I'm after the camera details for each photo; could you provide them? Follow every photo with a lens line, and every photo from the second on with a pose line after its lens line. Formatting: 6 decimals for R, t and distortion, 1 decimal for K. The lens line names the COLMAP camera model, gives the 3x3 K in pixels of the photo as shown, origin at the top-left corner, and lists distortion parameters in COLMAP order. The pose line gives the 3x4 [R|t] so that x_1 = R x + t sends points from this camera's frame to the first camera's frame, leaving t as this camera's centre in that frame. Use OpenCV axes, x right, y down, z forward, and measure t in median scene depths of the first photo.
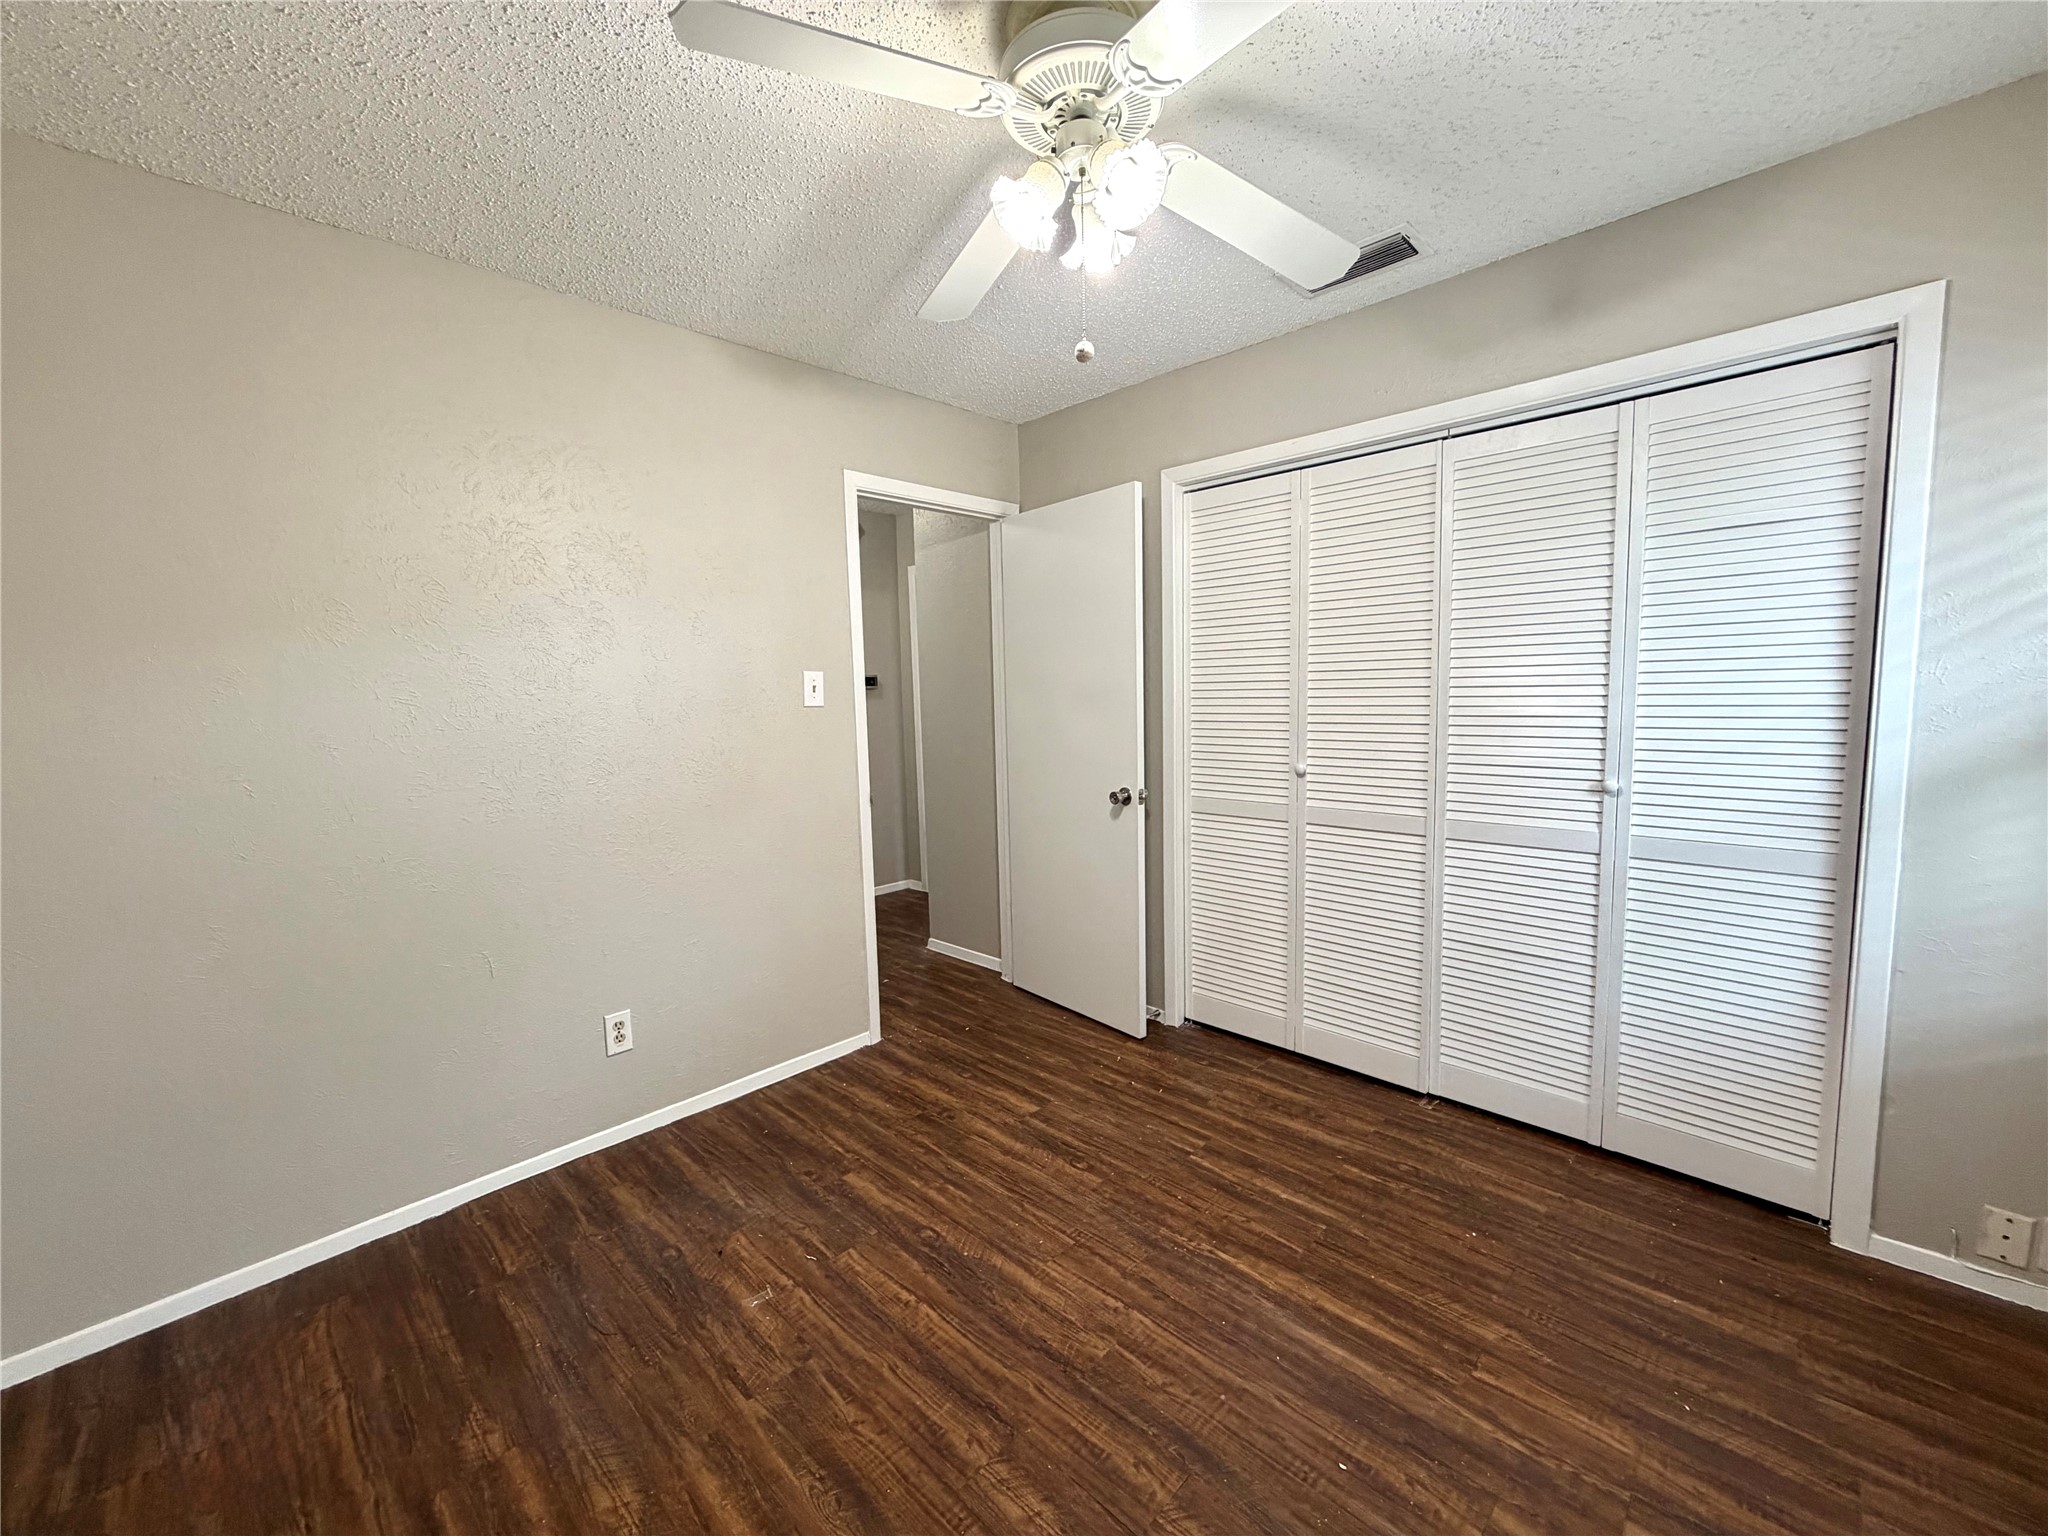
lens RADIAL K [[812.6, 0, 1028.5], [0, 812.6, 767.1], [0, 0, 1]] dist [-0.000047, 0.000252]
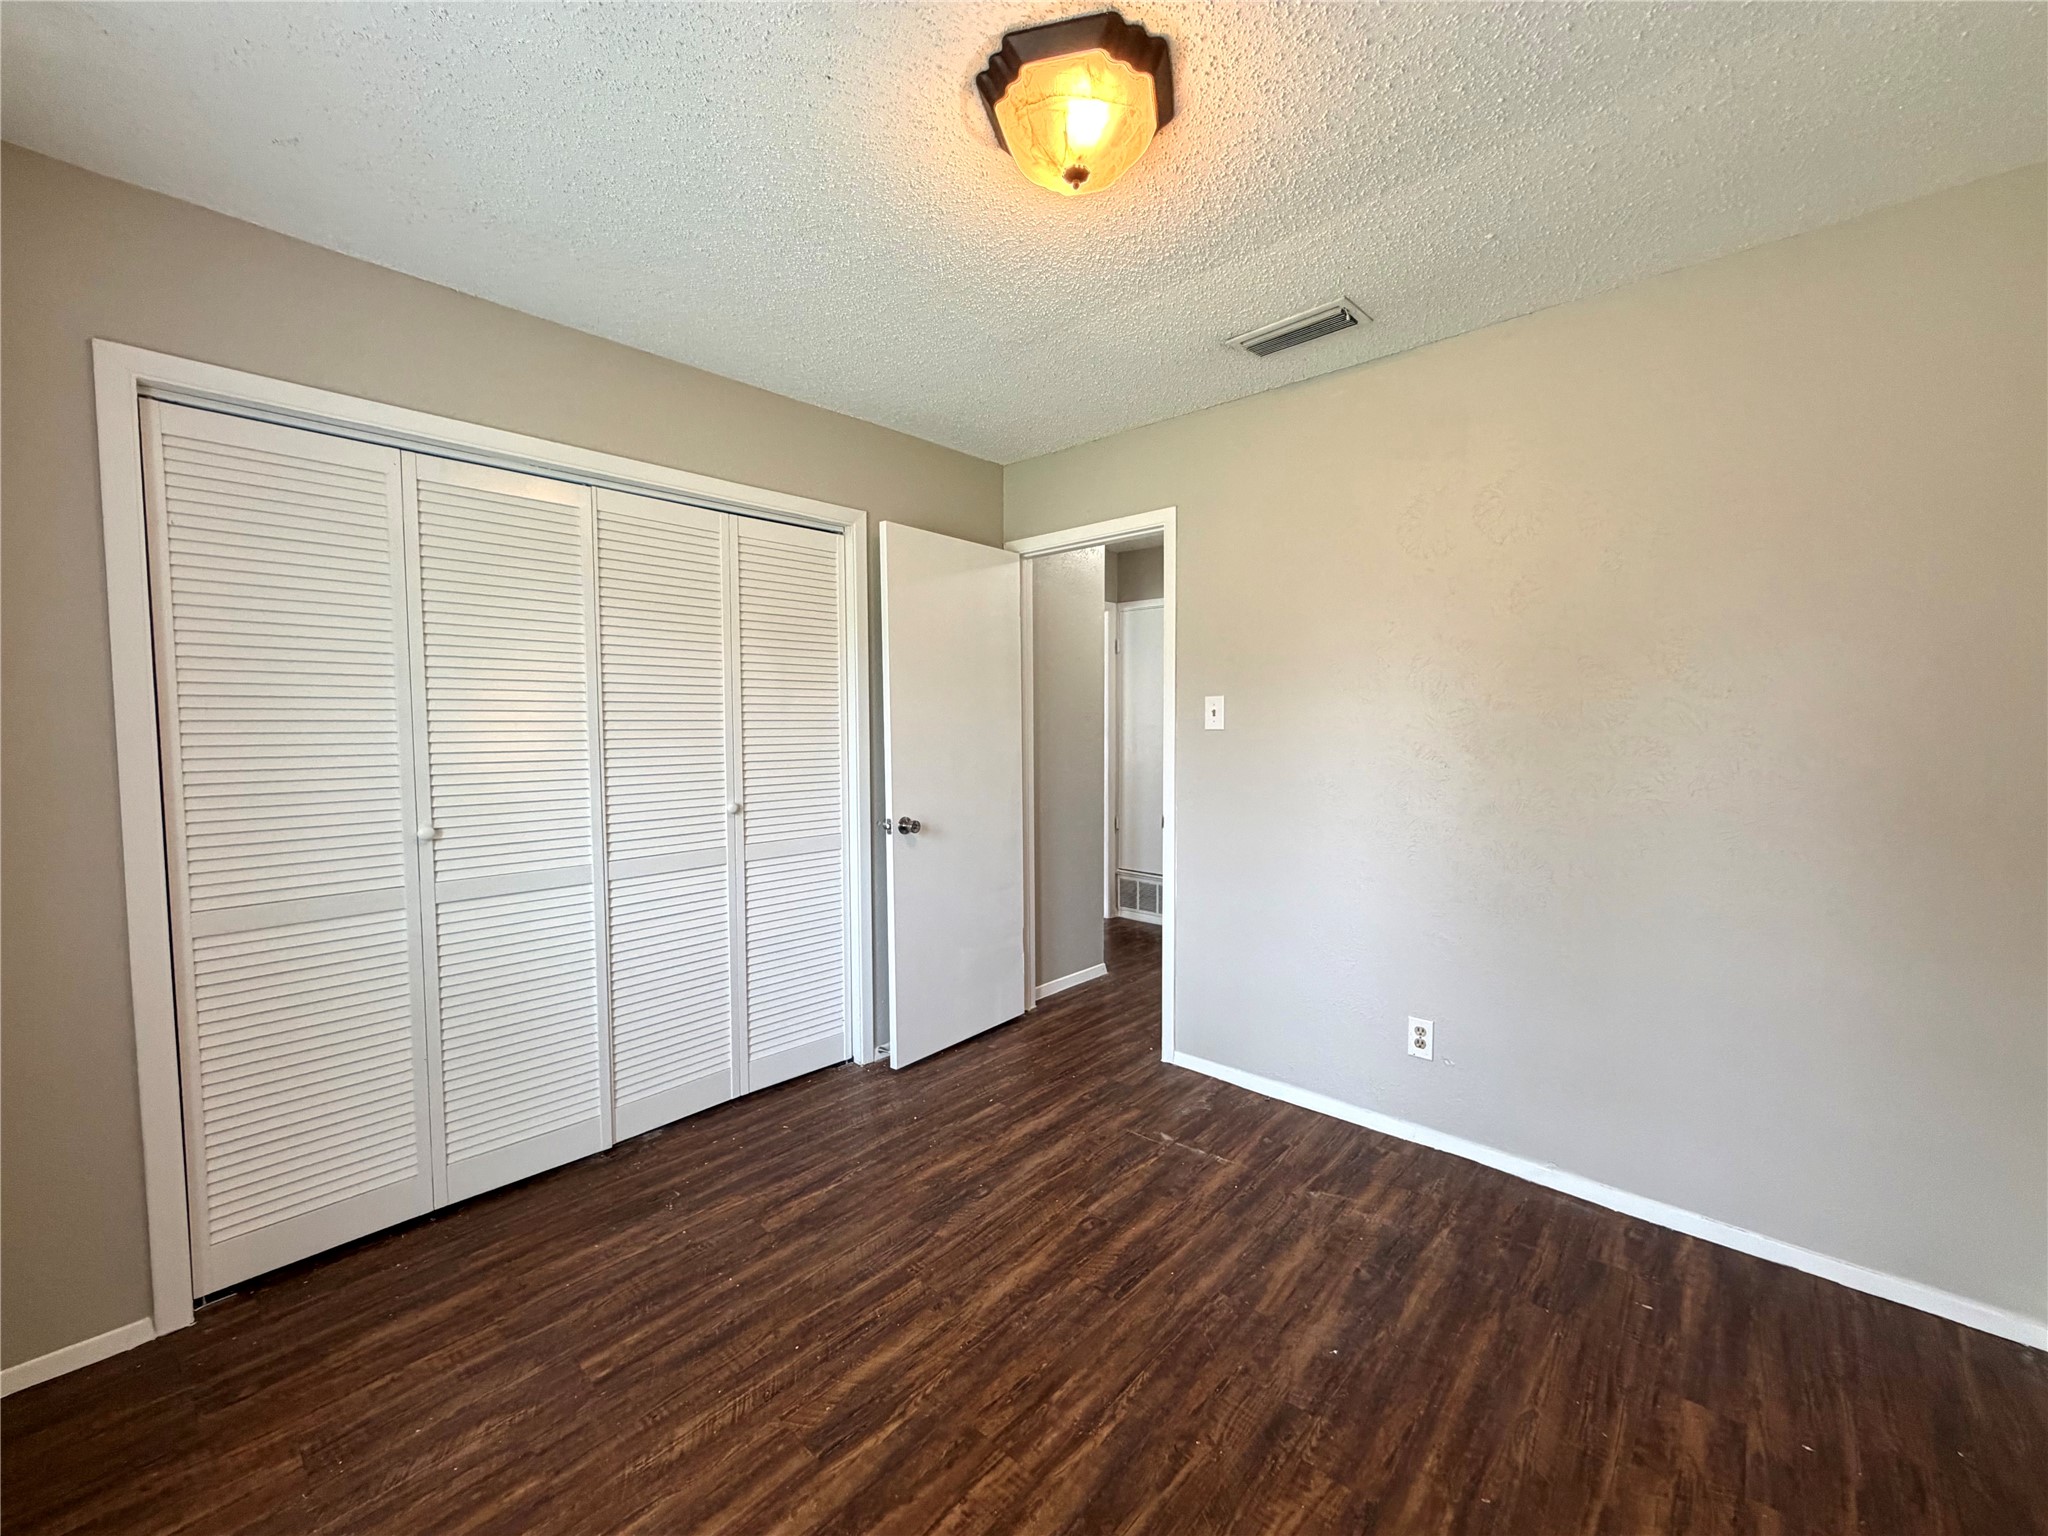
lens RADIAL K [[818.2, 0, 1026.2], [0, 818.2, 768.0], [0, 0, 1]] dist [-0.000555, 0.000679]
pose [[-0.030015, -0.032991, 0.999005, -1.131797], [0.102583, 0.994076, 0.035910, -0.077362], [-0.994272, 0.103559, -0.026453, 1.112564]]
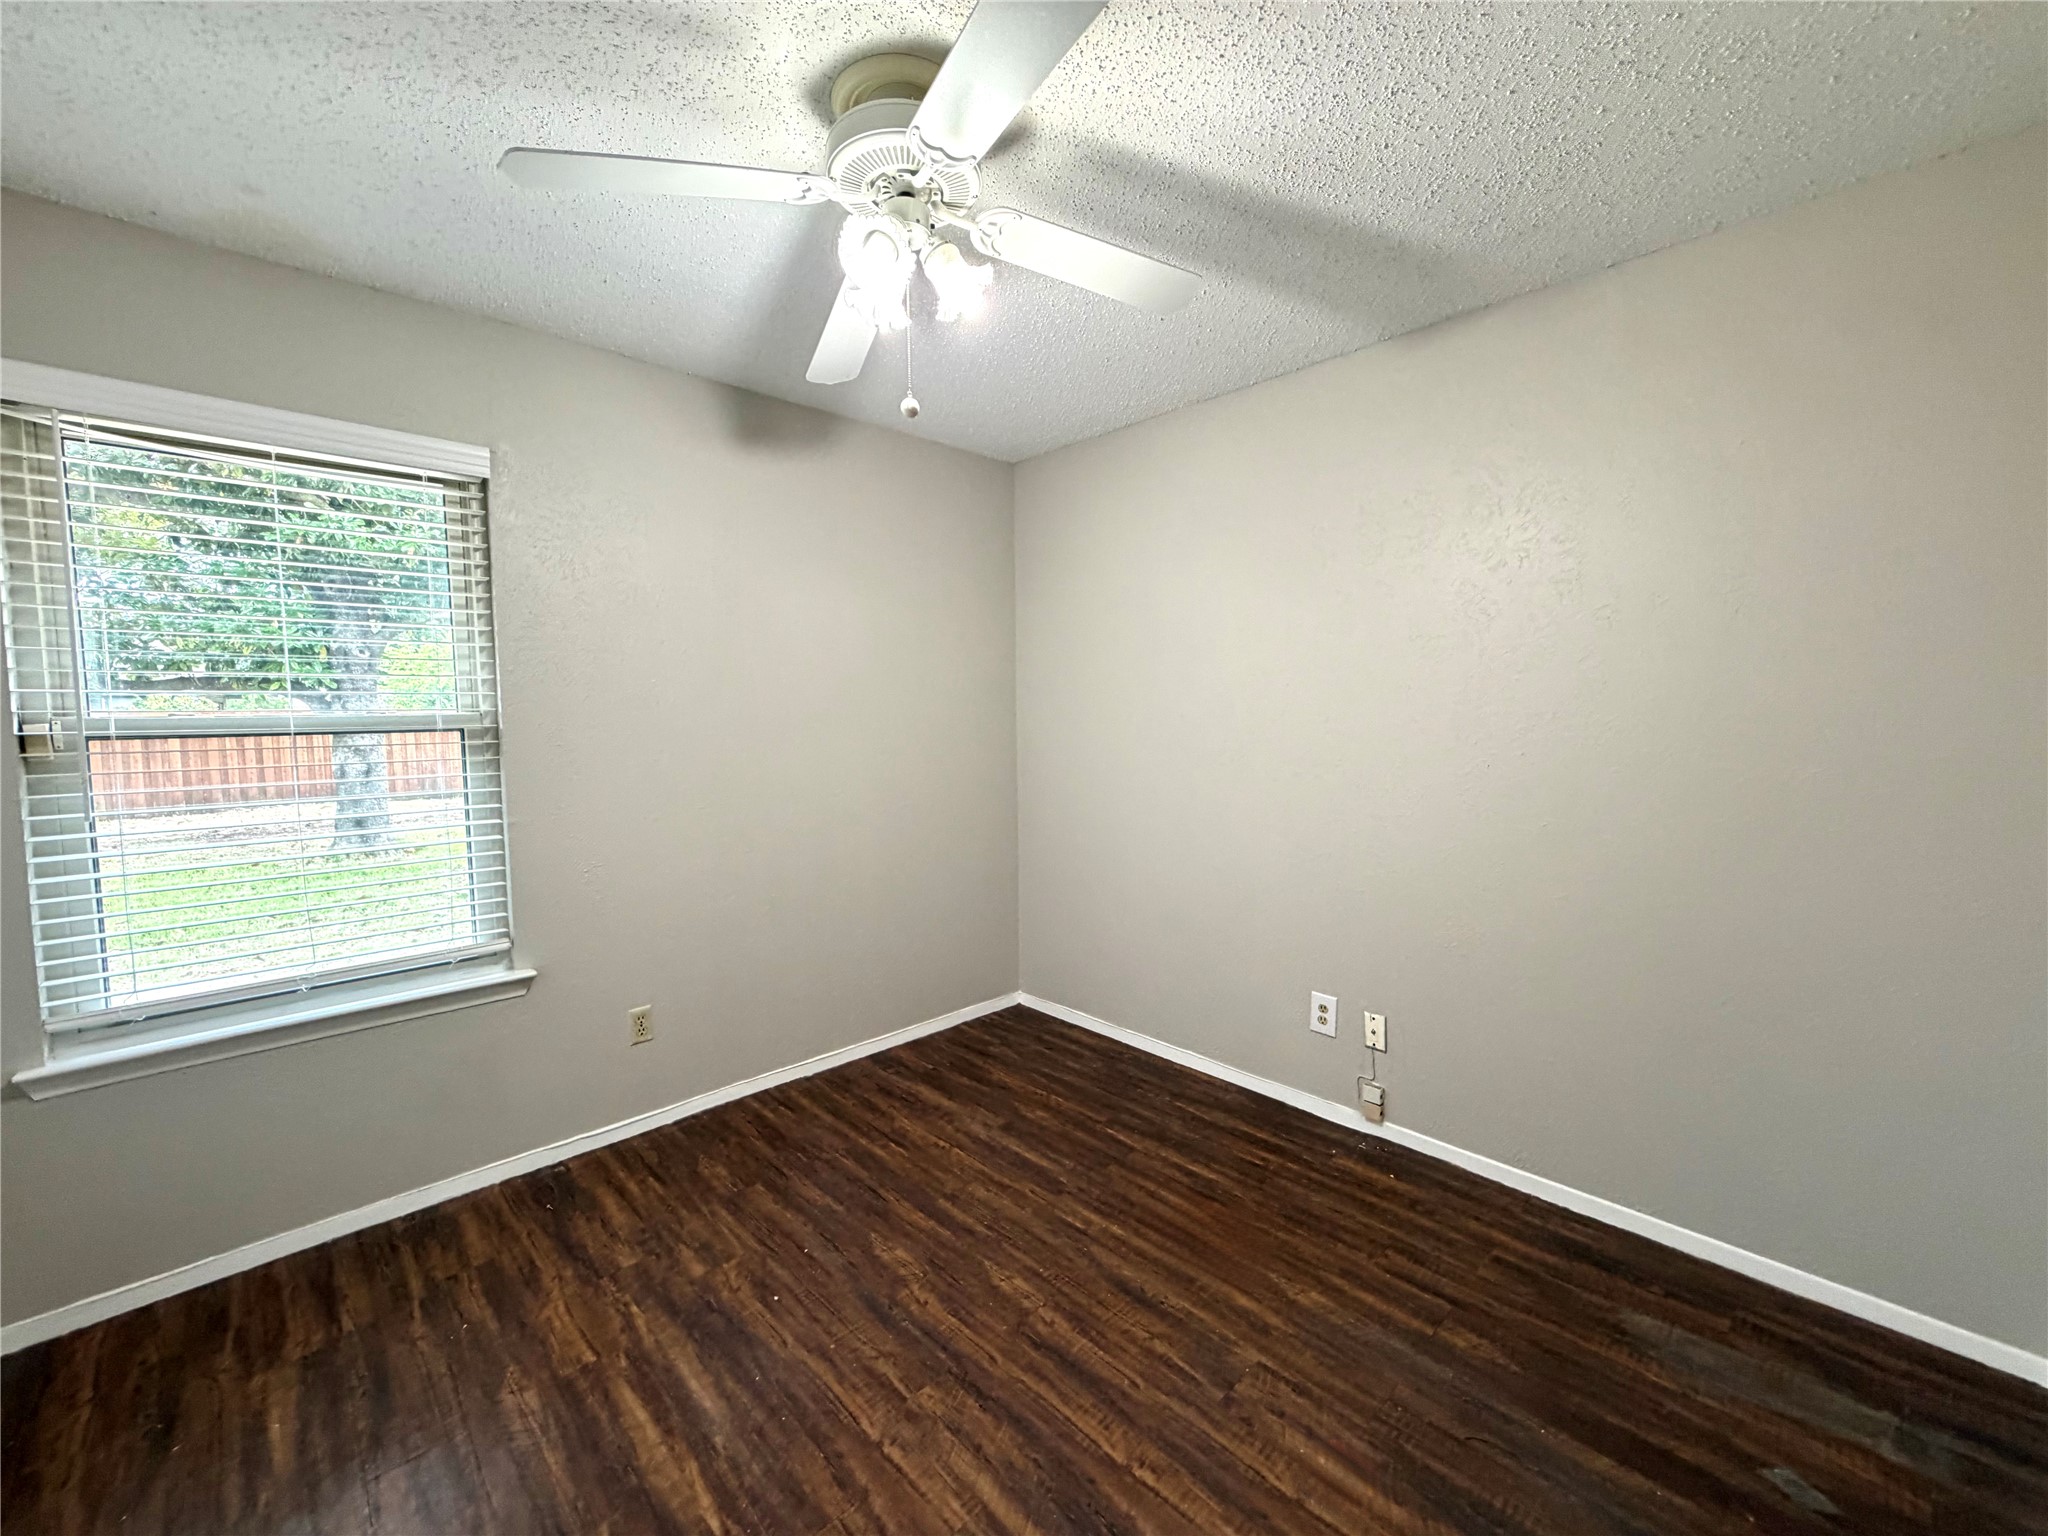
lens RADIAL K [[818.2, 0, 1026.2], [0, 818.2, 768.0], [0, 0, 1]] dist [-0.000555, 0.000679]
pose [[-0.998602, 0.032187, 0.041930, -0.102934], [0.038715, 0.985435, 0.165586, -0.197868], [-0.035989, 0.166978, -0.985304, 1.936804]]
